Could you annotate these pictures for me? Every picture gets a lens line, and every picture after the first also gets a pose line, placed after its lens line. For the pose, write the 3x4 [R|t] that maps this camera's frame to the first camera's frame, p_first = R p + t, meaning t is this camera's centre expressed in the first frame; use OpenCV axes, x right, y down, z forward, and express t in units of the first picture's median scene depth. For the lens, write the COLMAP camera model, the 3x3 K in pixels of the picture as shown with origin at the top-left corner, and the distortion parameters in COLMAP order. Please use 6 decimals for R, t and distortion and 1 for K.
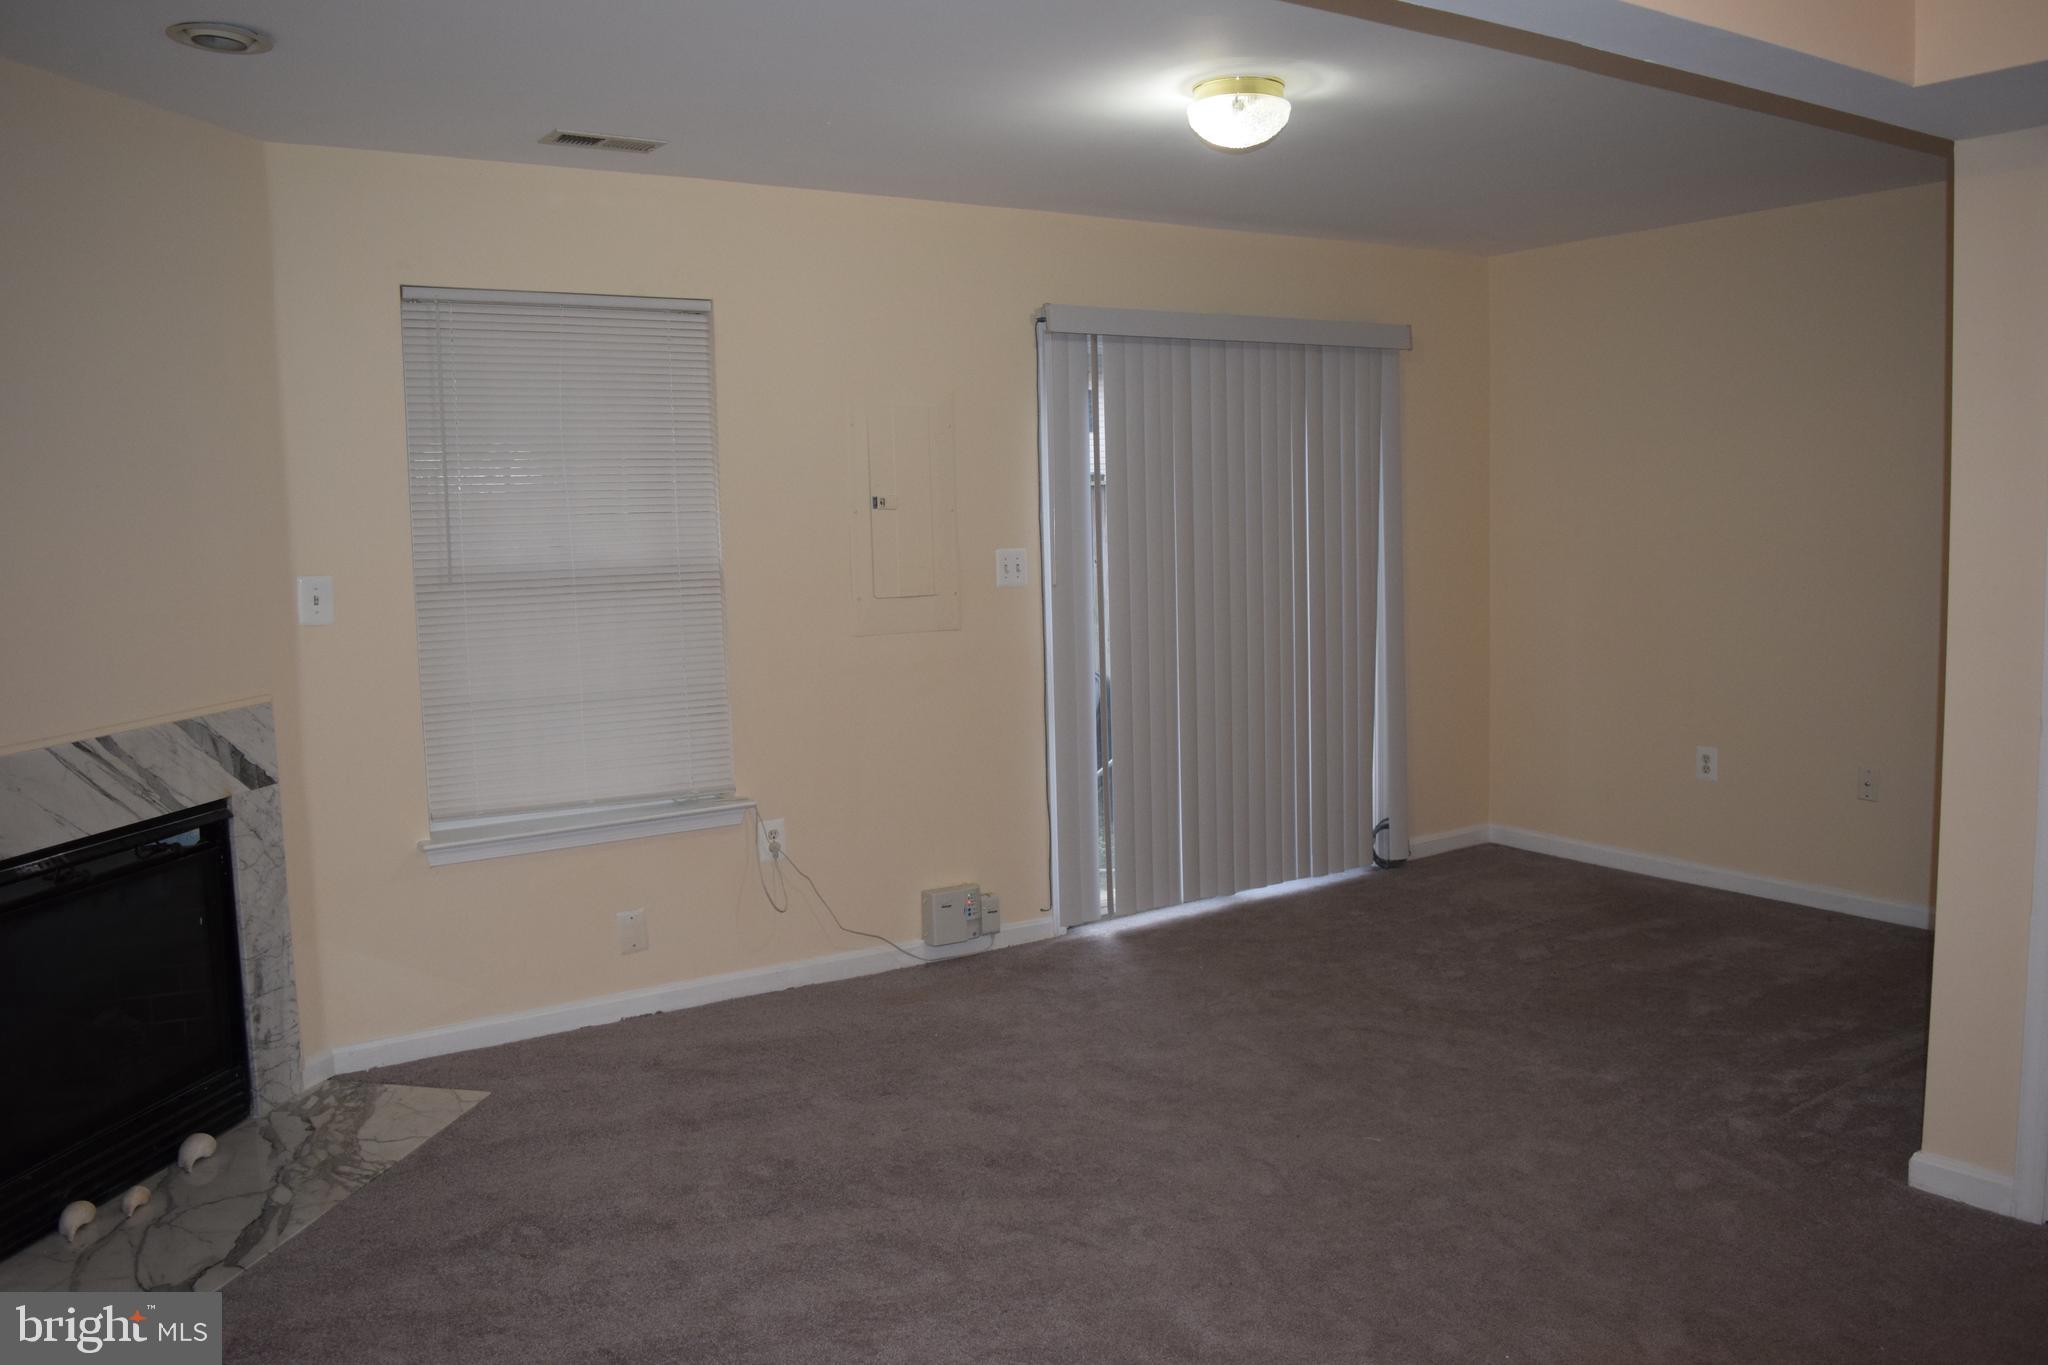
lens RADIAL K [[1613.4, 0, 1027.6], [0, 1613.4, 682.4], [0, 0, 1]] dist [-0.097298, 0.022998]
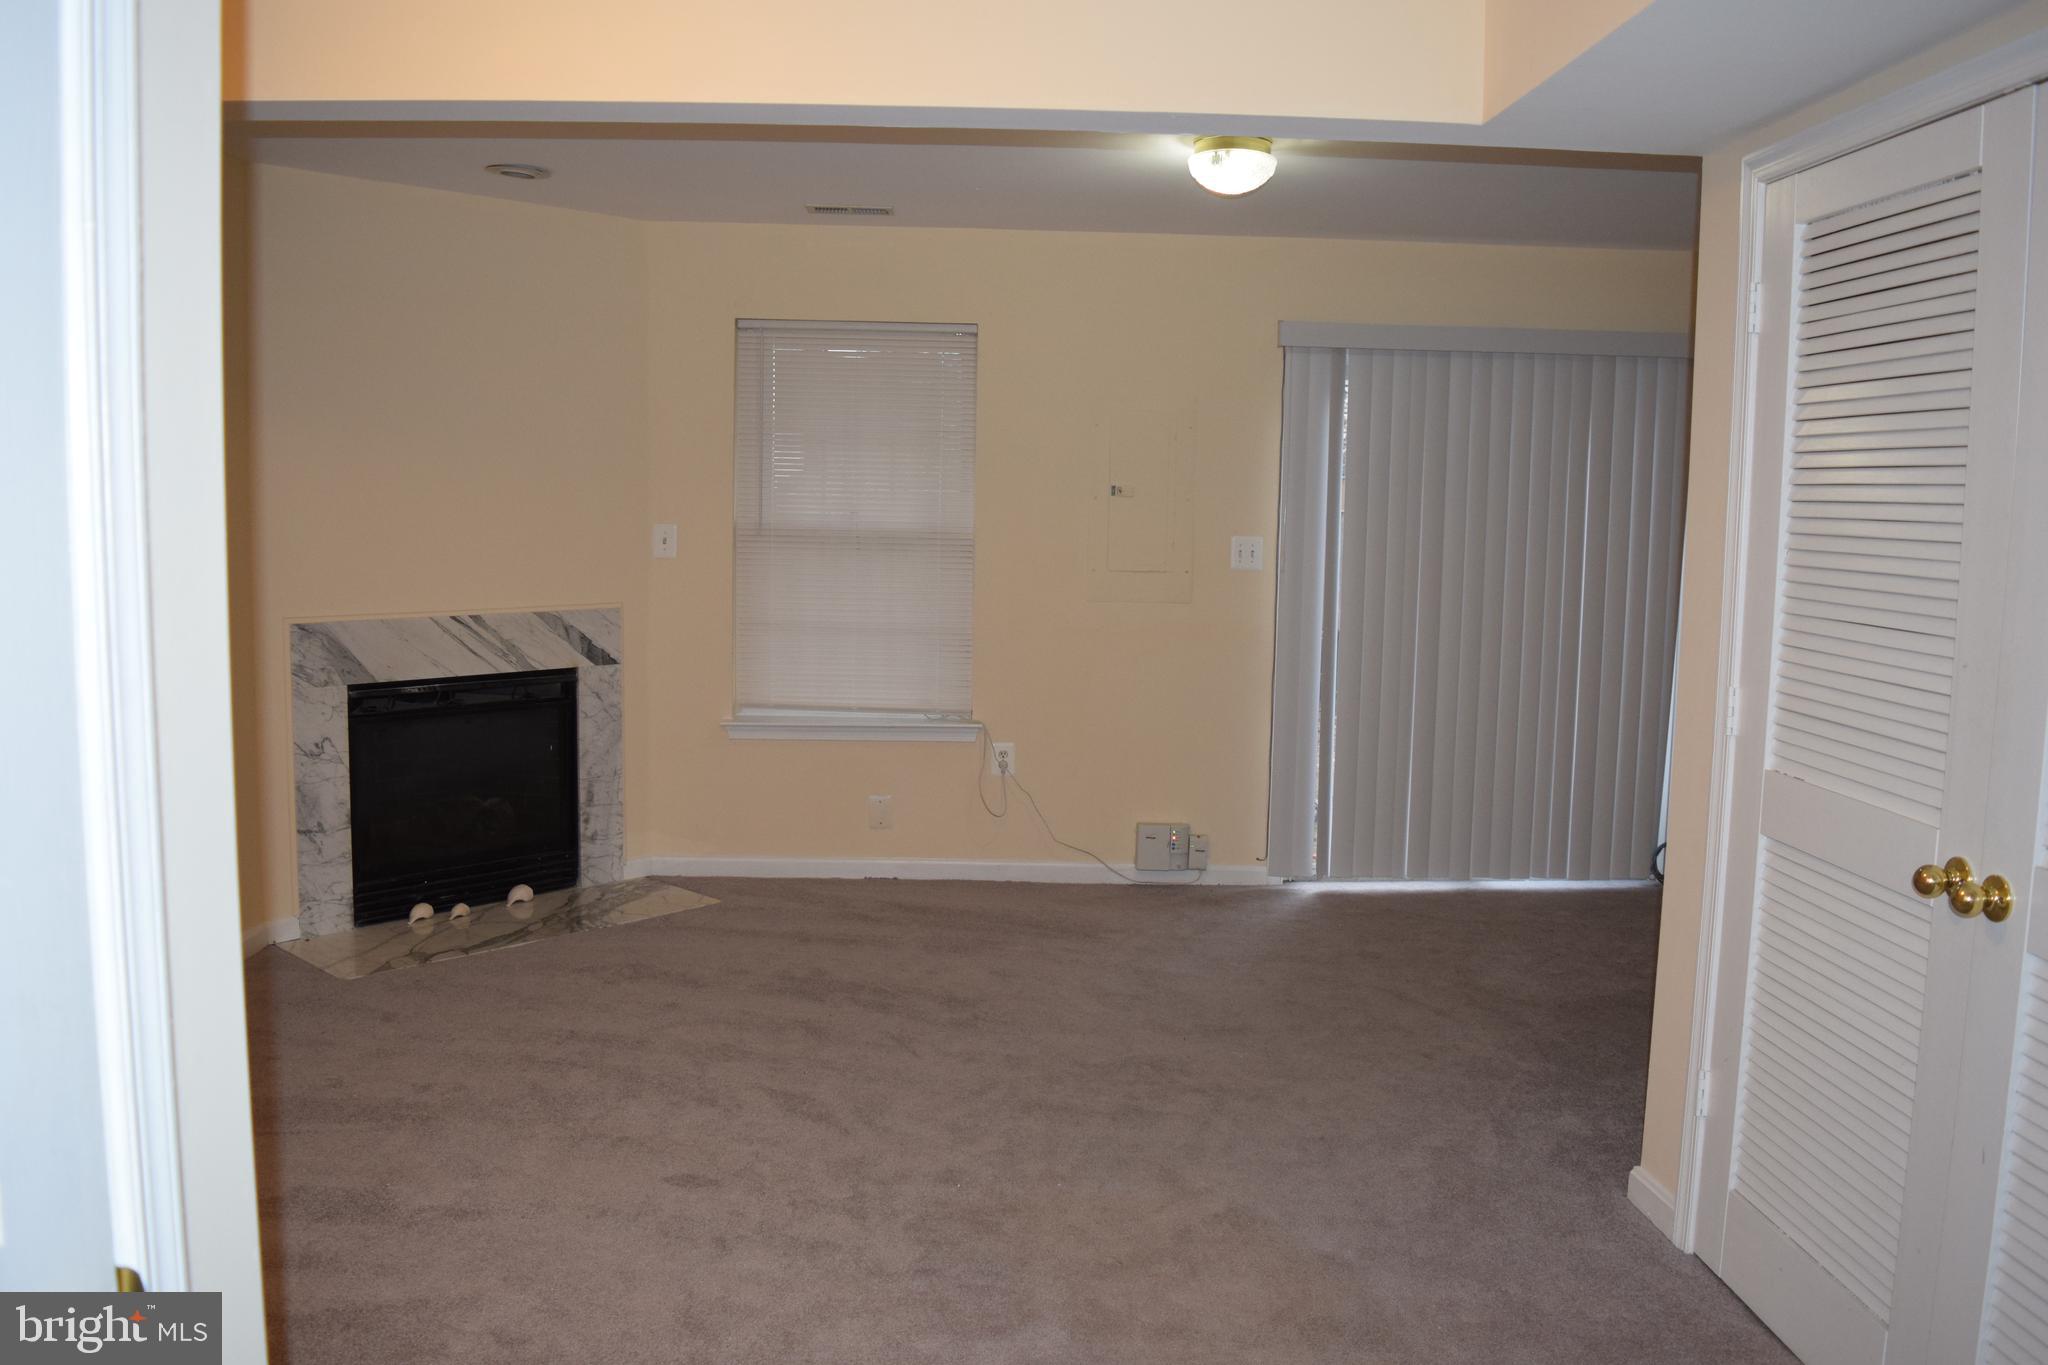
lens RADIAL K [[1613.4, 0, 1007.2], [0, 1613.4, 684.8], [0, 0, 1]] dist [-0.097298, 0.022998]
pose [[0.845387, 0.099768, -0.524754, 0.585012], [-0.096444, 0.994766, 0.033755, -0.001254], [0.525375, 0.022073, 0.850584, -0.066919]]
